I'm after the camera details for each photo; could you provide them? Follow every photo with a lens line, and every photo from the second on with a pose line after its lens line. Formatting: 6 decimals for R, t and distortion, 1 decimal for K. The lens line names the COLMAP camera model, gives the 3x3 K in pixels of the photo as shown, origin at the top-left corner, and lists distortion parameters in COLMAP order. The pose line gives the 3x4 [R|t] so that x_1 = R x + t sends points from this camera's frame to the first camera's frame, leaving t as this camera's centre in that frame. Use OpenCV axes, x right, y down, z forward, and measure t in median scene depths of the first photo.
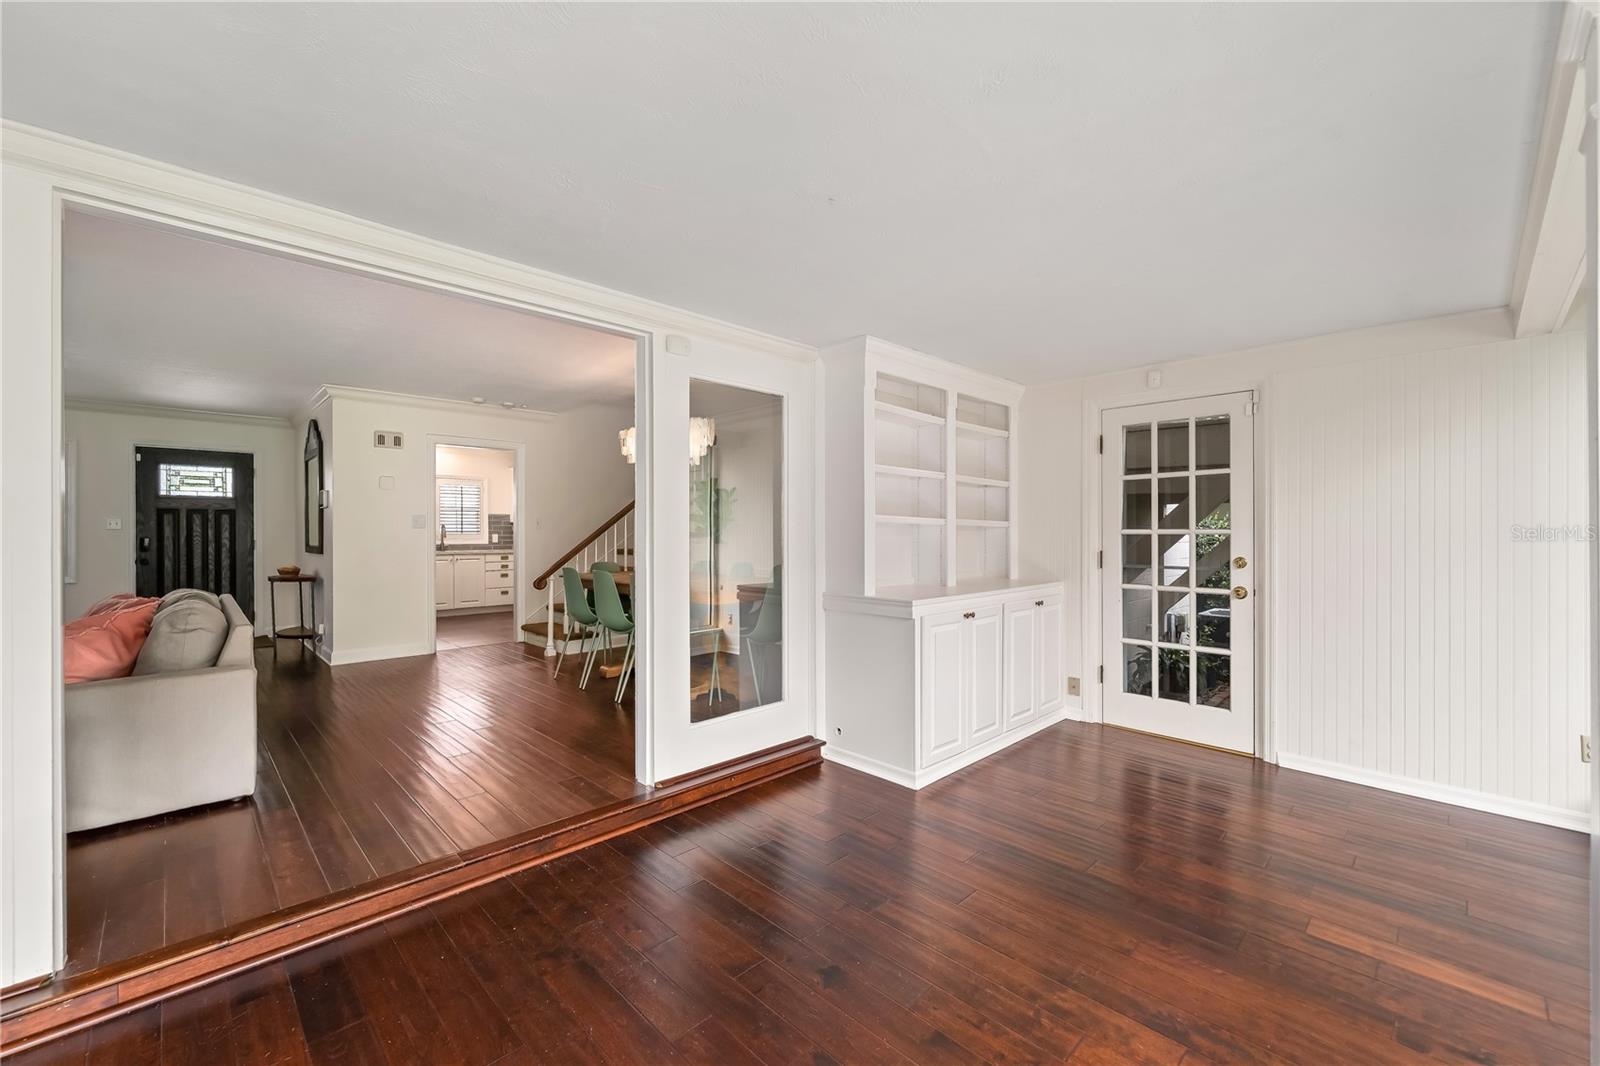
lens RADIAL K [[651.6, 0, 799.5], [0, 651.6, 524.7], [0, 0, 1]] dist [-0.001237, -0.000199]
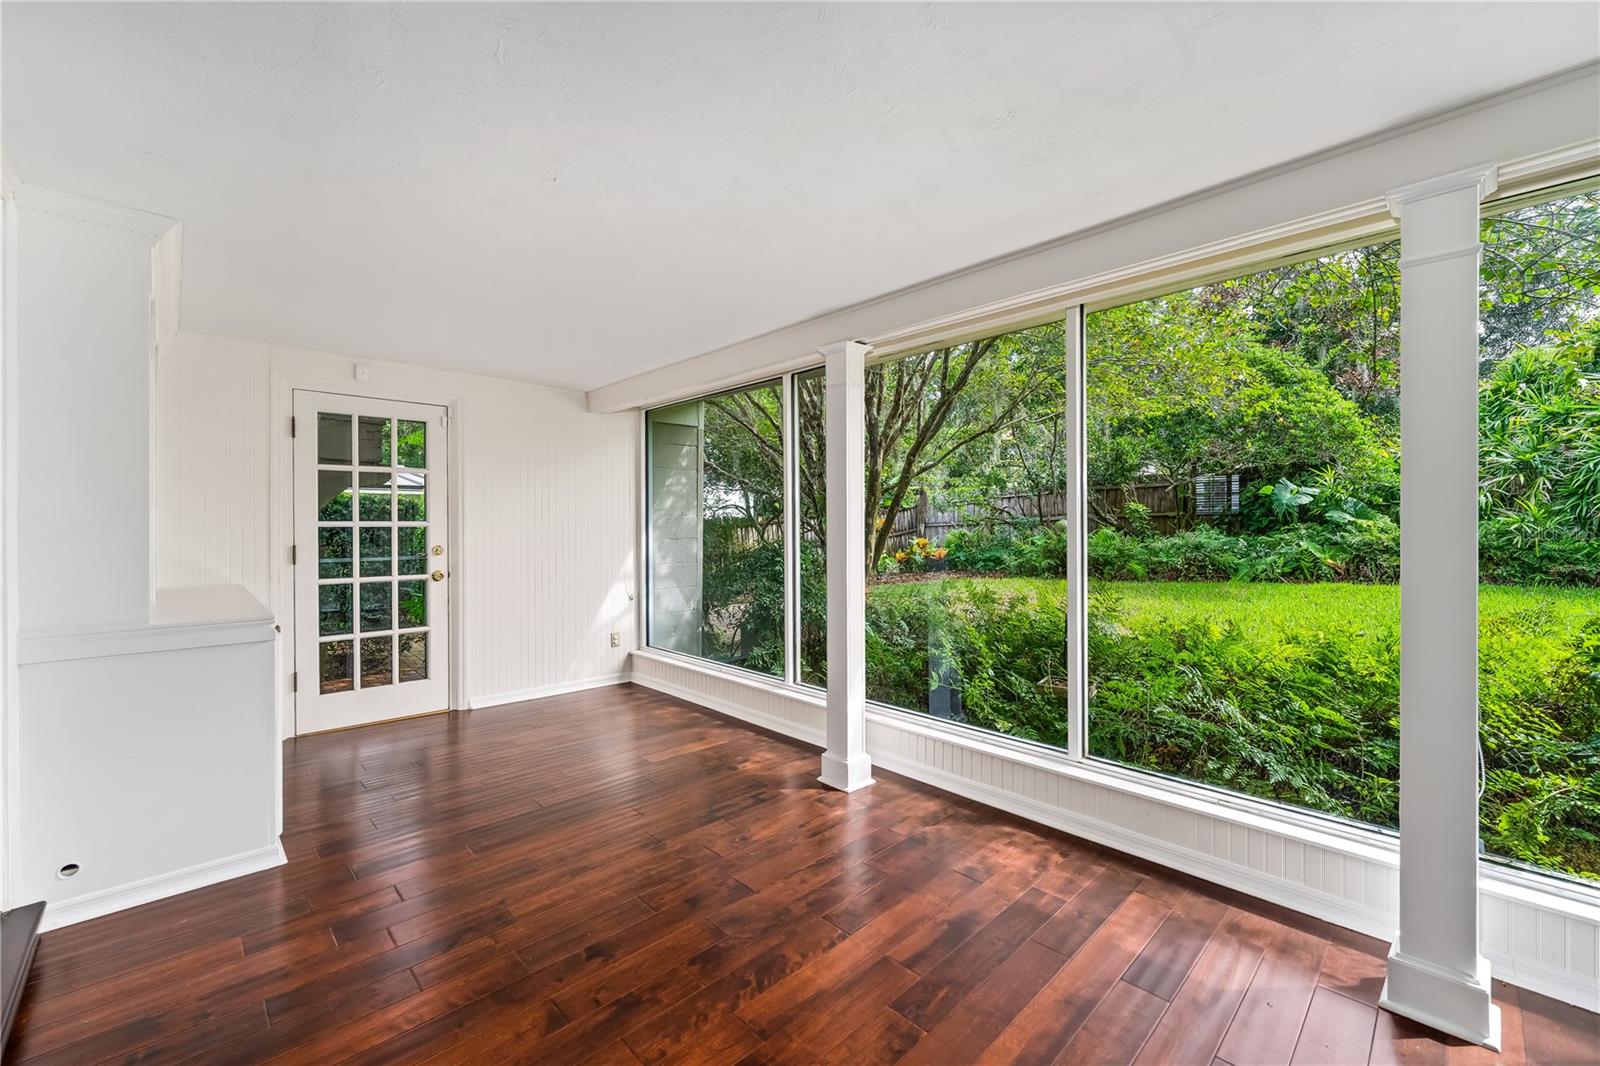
lens RADIAL K [[651.6, 0, 799.5], [0, 651.6, 524.7], [0, 0, 1]] dist [-0.001237, -0.000199]
pose [[-0.002594, 0.001508, 0.999995, -0.287337], [-0.009692, 0.999952, -0.001533, 0.004036], [-0.999950, -0.009696, -0.002579, 0.200869]]
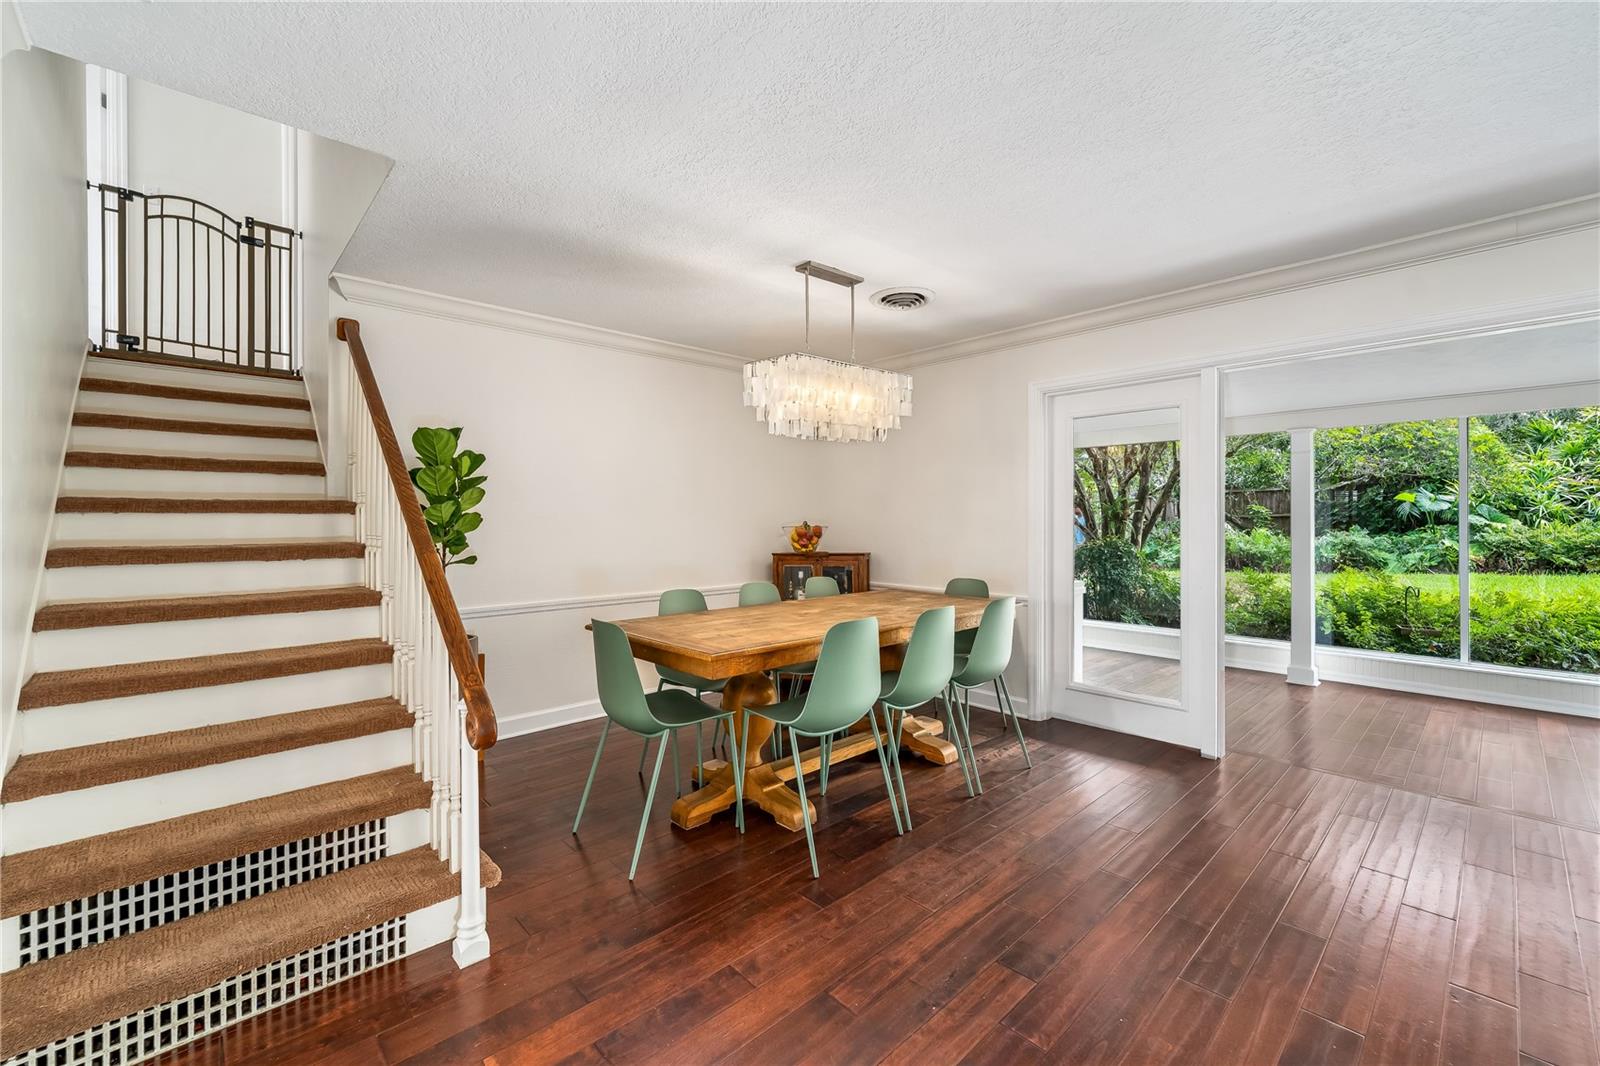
lens RADIAL K [[651.6, 0, 799.5], [0, 651.6, 524.7], [0, 0, 1]] dist [-0.001237, -0.000199]
pose [[0.022373, -0.007132, 0.999724, -0.653162], [-0.012289, 0.999897, 0.007408, -0.005569], [-0.999674, -0.012451, 0.022283, 0.791479]]
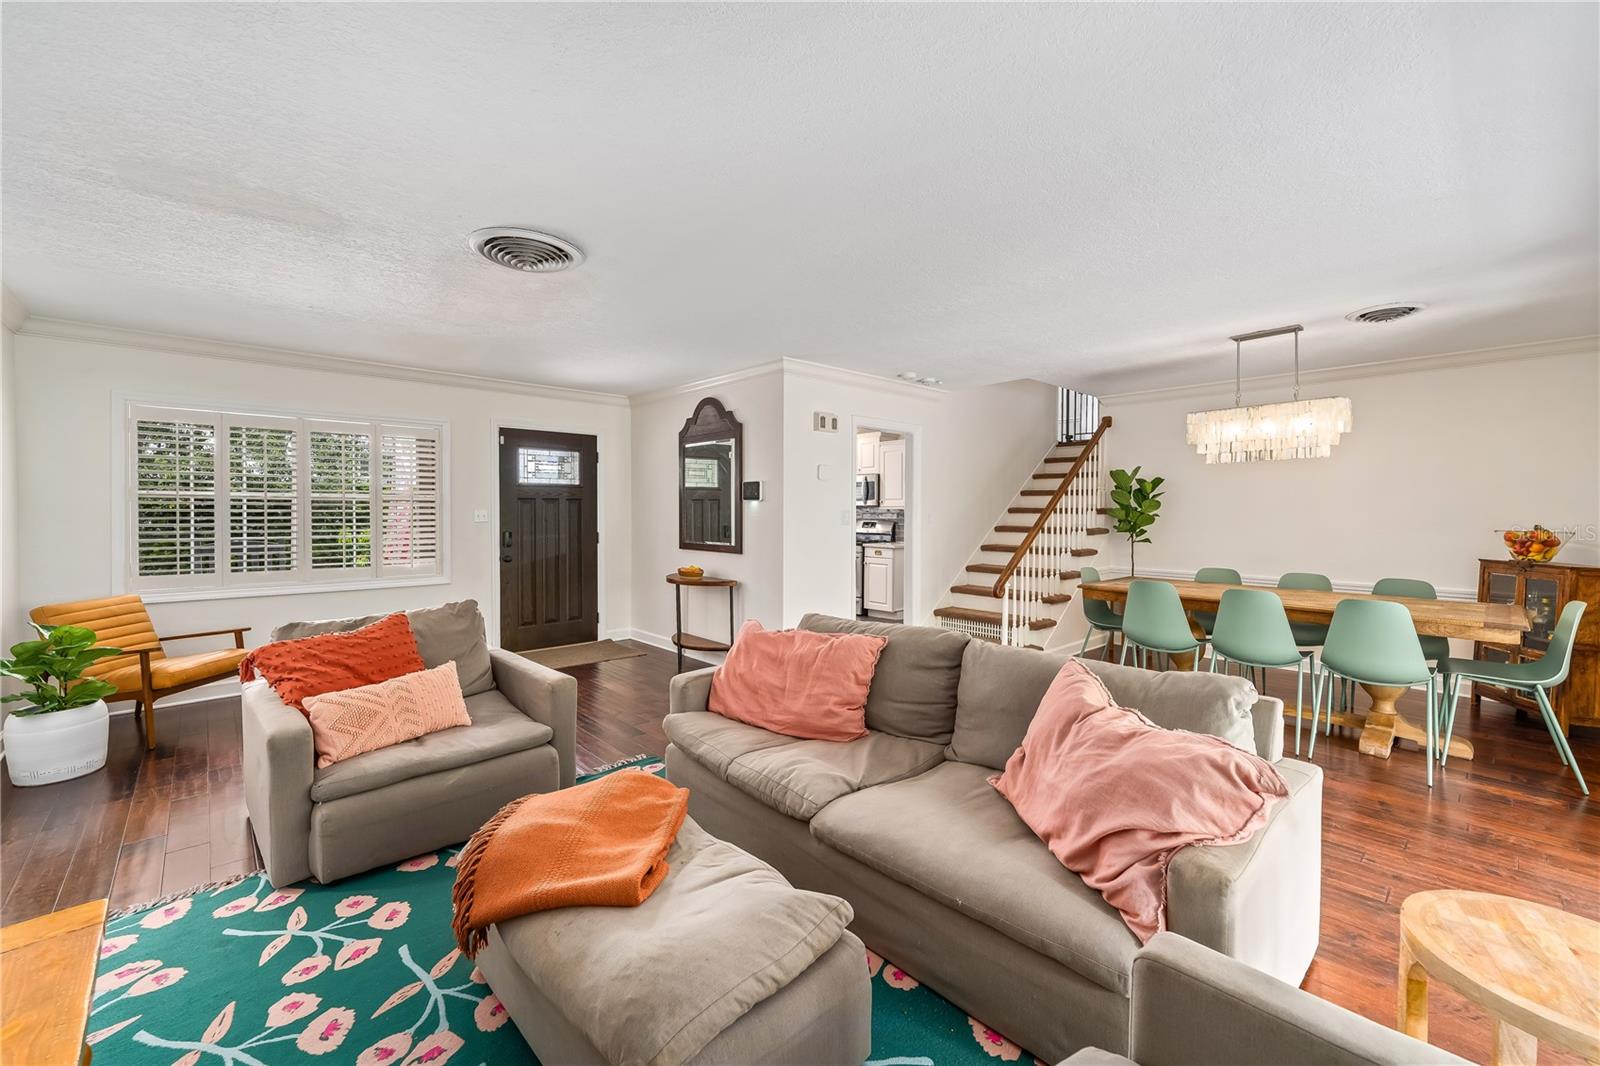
lens RADIAL K [[651.6, 0, 799.5], [0, 651.6, 524.7], [0, 0, 1]] dist [-0.001237, -0.000199]
pose [[0.999611, 0.008080, -0.026708, -0.596855], [-0.007143, 0.999362, 0.035004, -0.022874], [0.026974, -0.034800, 0.999030, 0.122608]]
